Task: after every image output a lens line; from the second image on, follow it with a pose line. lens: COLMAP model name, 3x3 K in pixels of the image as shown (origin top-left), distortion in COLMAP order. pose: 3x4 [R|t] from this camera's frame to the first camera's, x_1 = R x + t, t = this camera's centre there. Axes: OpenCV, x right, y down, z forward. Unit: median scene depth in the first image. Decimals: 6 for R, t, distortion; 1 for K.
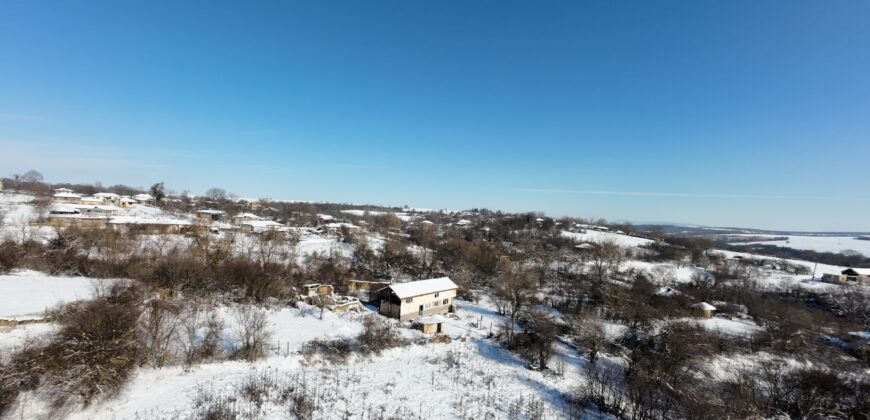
lens RADIAL K [[325.3, 0, 435.0], [0, 325.3, 210.0], [0, 0, 1]] dist [0.002325, 0.000302]
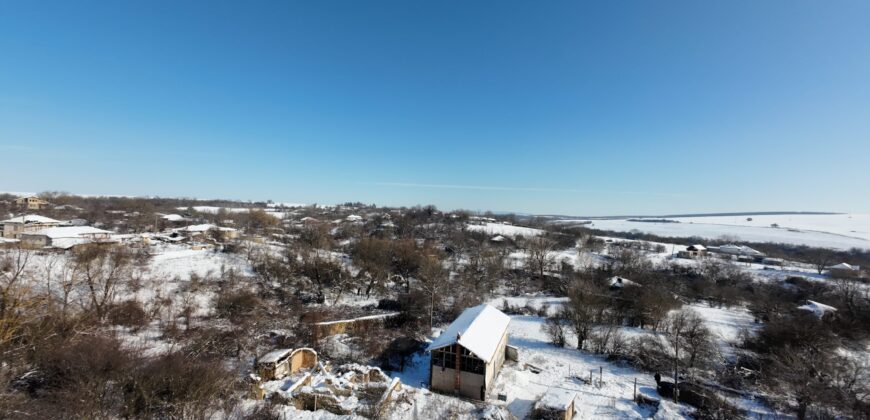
lens RADIAL K [[325.3, 0, 435.0], [0, 325.3, 210.0], [0, 0, 1]] dist [0.002325, 0.000302]
pose [[0.921906, -0.020976, 0.386845, -0.111528], [0.013349, 0.999660, 0.022392, -0.004199], [-0.387183, -0.015479, 0.921873, 0.136598]]
